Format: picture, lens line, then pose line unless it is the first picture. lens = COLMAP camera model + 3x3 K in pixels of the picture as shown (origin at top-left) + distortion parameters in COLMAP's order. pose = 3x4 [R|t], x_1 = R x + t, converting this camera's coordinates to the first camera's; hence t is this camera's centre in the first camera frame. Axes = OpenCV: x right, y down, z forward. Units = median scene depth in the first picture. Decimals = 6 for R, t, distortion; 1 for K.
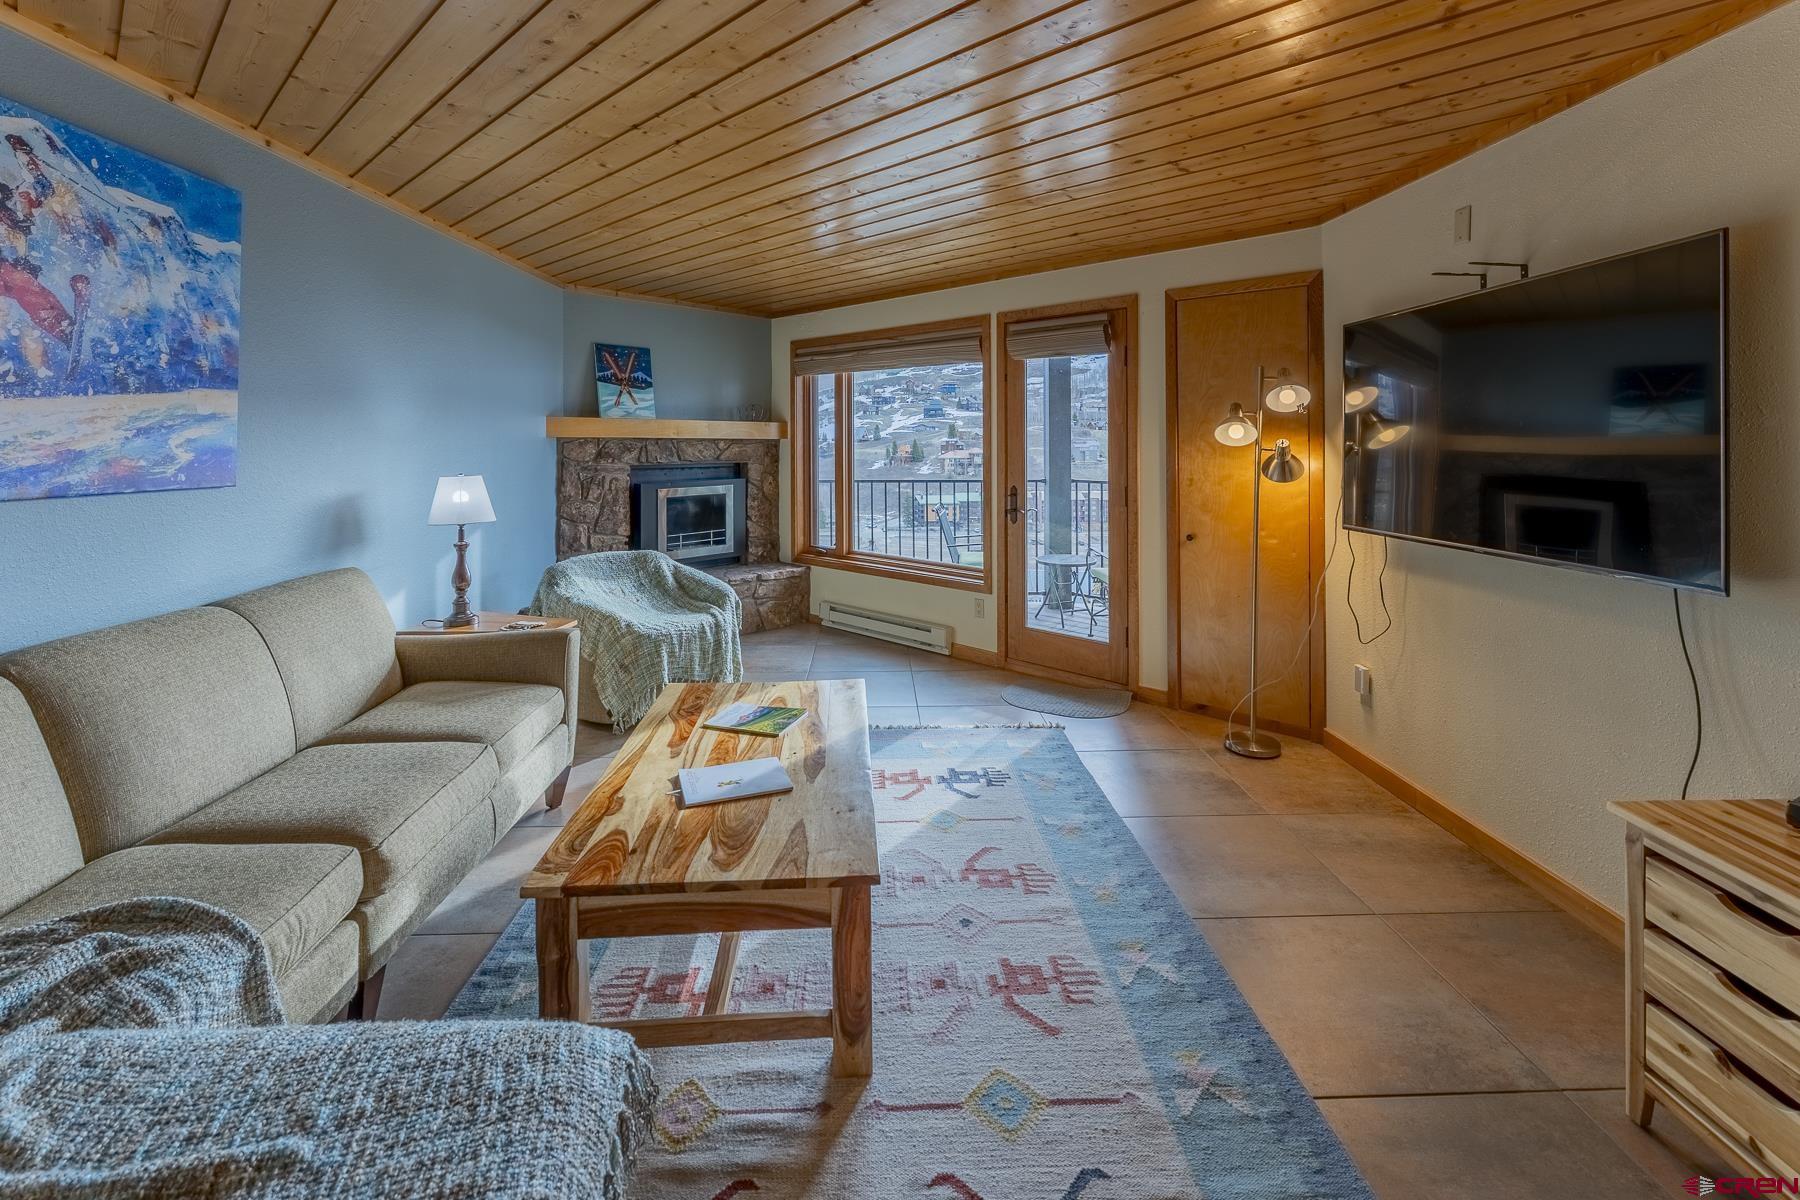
lens RADIAL K [[789.9, 0, 899.0], [0, 789.9, 435.3], [0, 0, 1]] dist [0.010596, -0.001460]
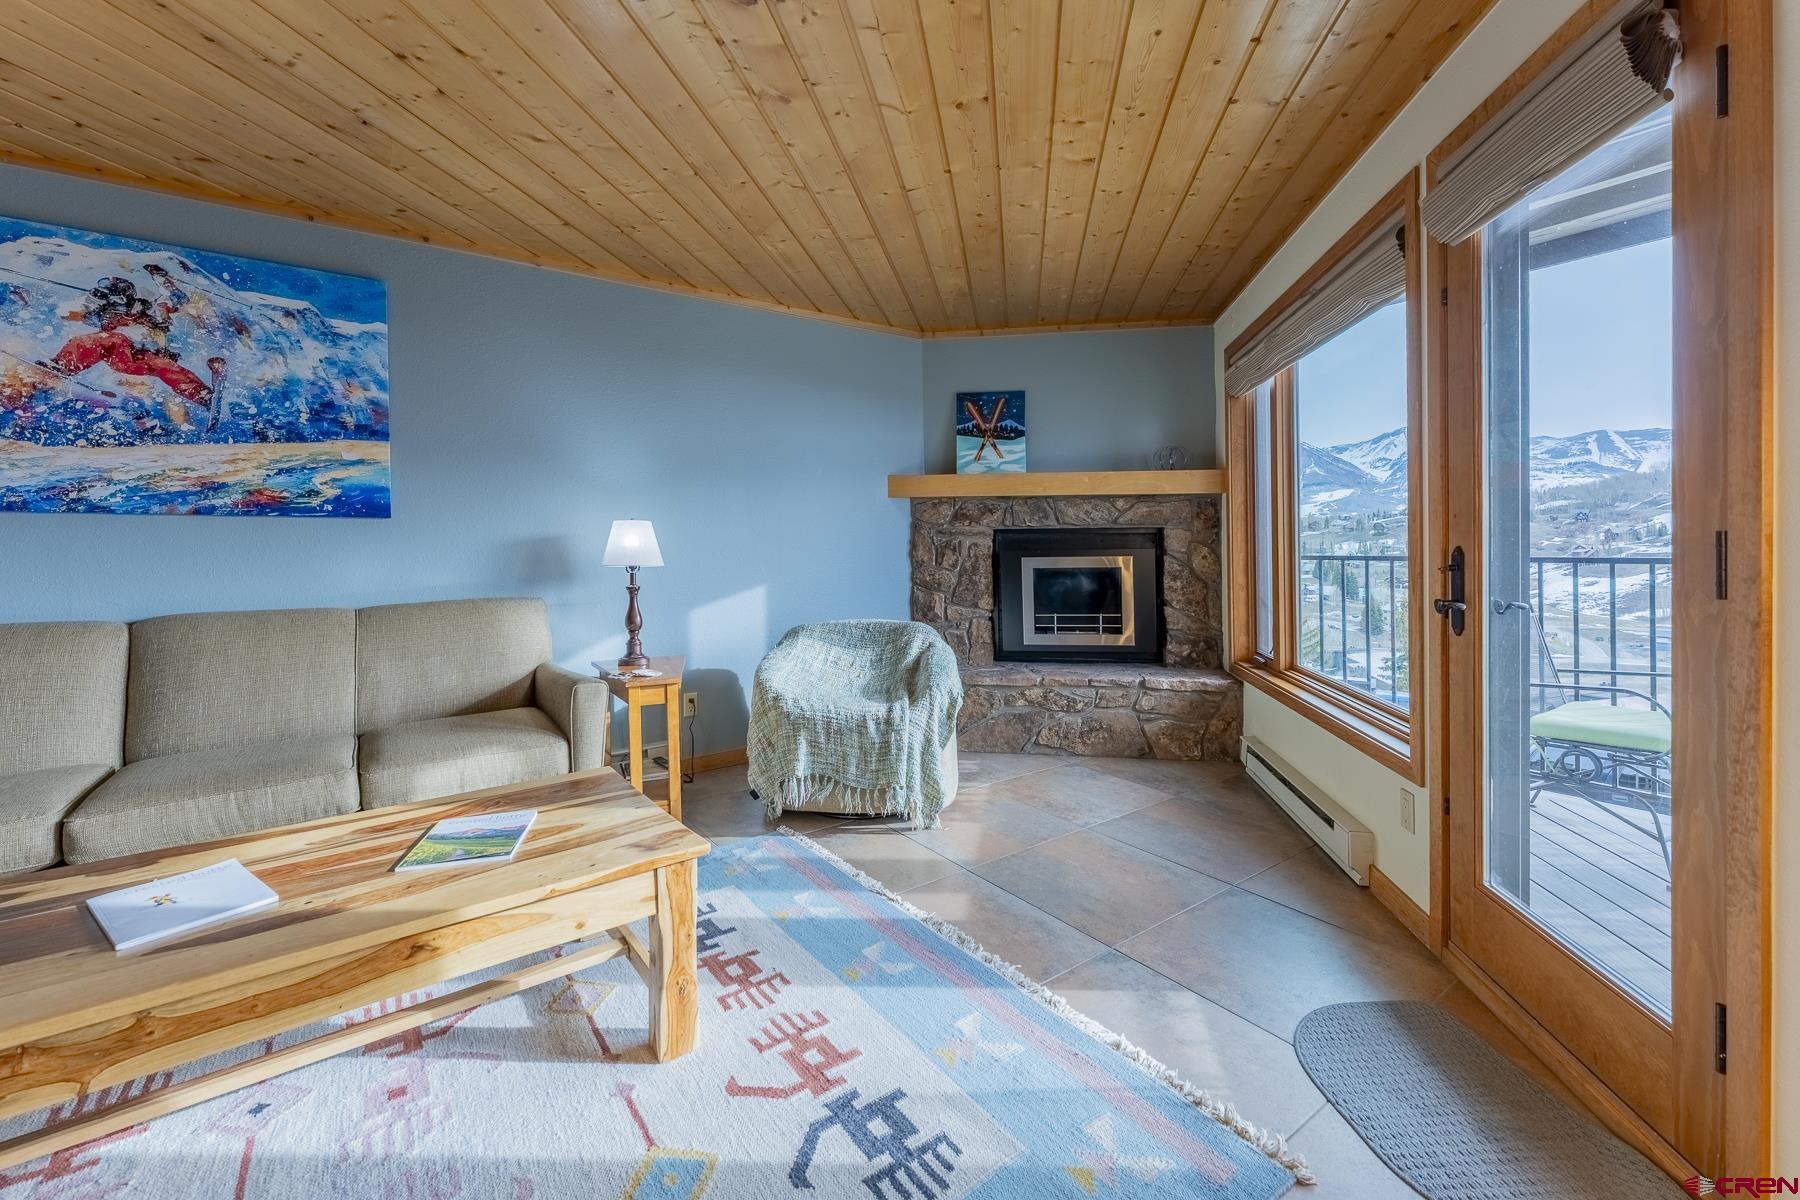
lens RADIAL K [[739.7, 0, 902.0], [0, 739.7, 553.8], [0, 0, 1]] dist [0.001719, -0.000236]
pose [[0.561252, 0.005692, -0.827626, 0.323147], [0.011668, 0.999823, 0.014789, 0.061471], [0.827563, -0.017957, 0.561086, 0.551712]]
